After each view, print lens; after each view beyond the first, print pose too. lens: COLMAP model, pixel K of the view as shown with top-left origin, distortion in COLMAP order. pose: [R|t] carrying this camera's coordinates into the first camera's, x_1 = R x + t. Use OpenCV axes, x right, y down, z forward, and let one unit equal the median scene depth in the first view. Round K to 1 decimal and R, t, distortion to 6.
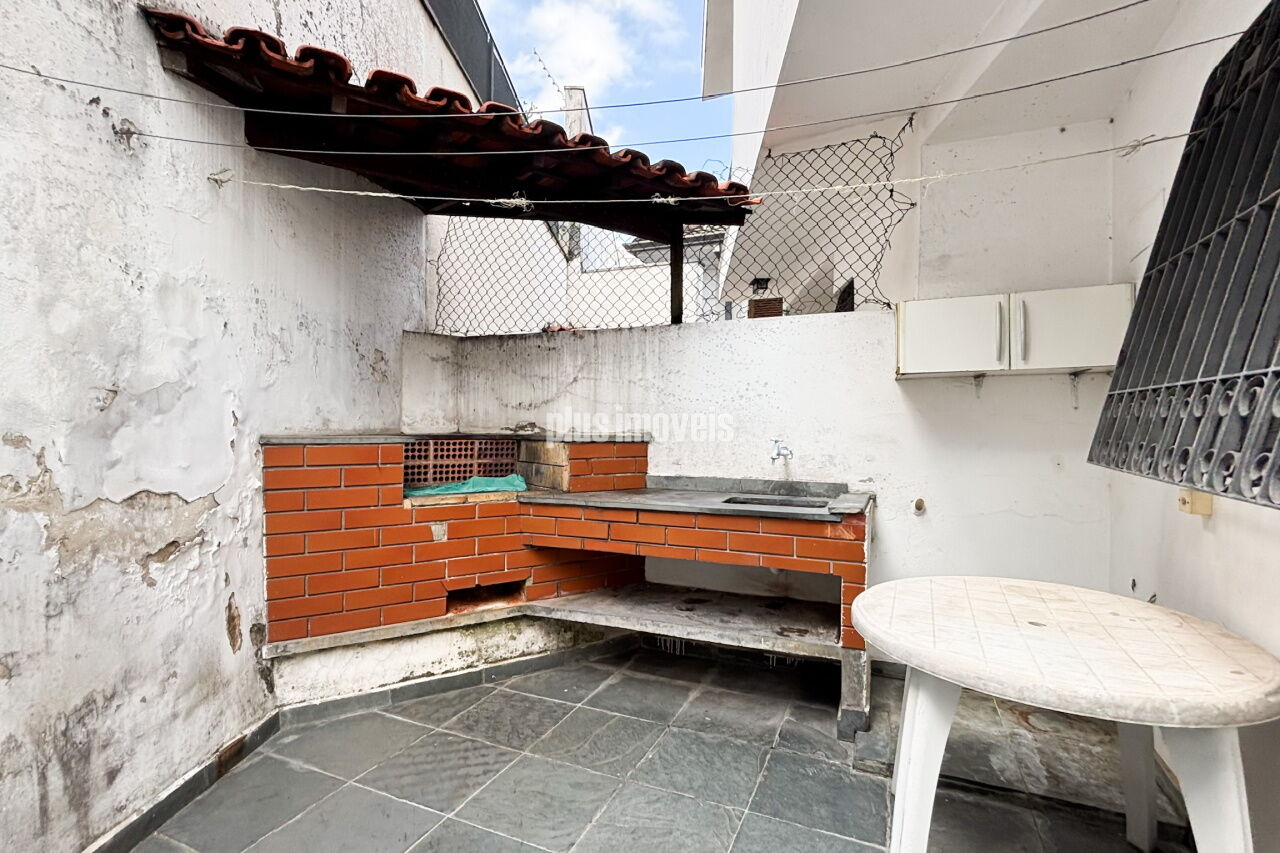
lens RADIAL K [[605.0, 0, 638.6], [0, 605.0, 426.3], [0, 0, 1]] dist [-0.004874, -0.000146]
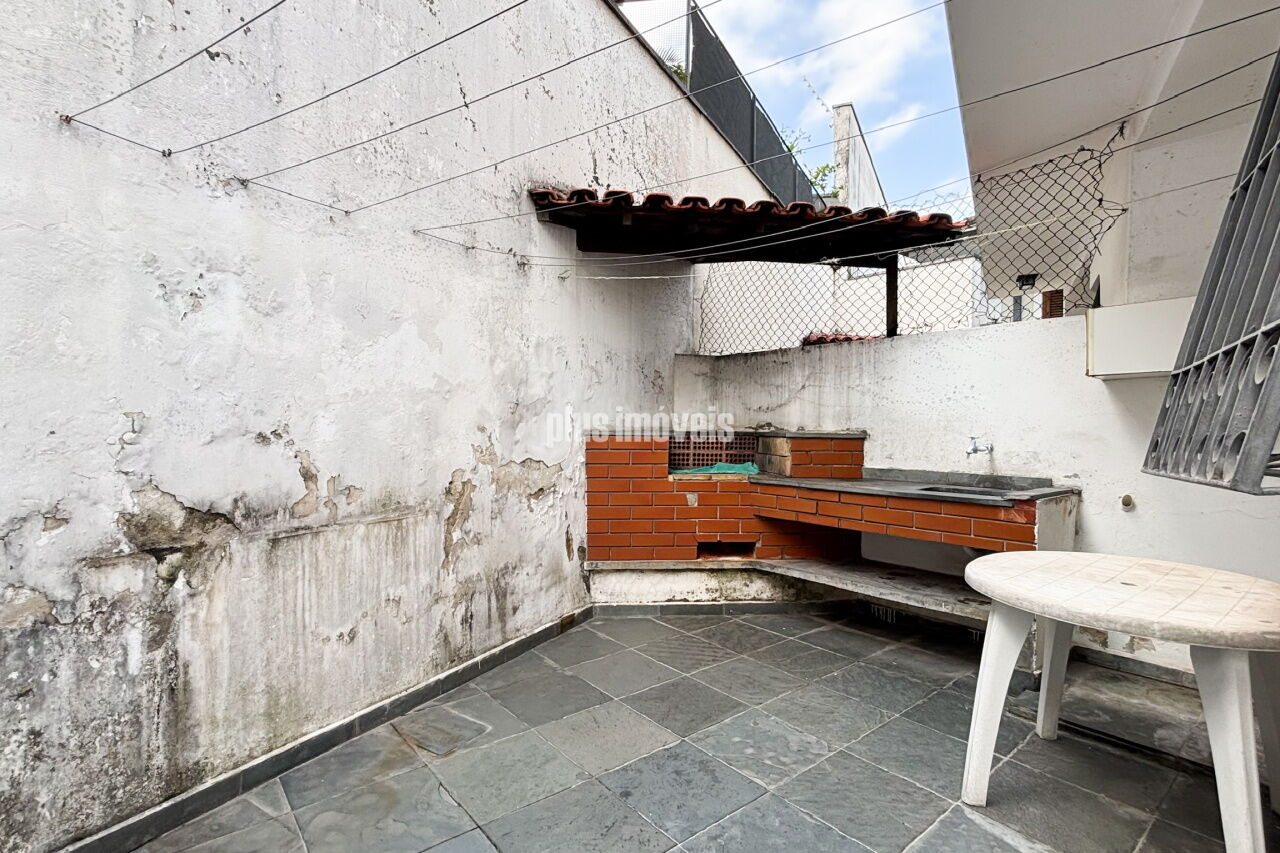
lens RADIAL K [[605.0, 0, 640.6], [0, 605.0, 424.4], [0, 0, 1]] dist [-0.004874, -0.000146]
pose [[0.893203, 0.000273, -0.449654, 0.209145], [-0.004695, 0.999951, -0.008718, 0.013596], [0.449630, 0.009898, 0.893160, -0.334165]]
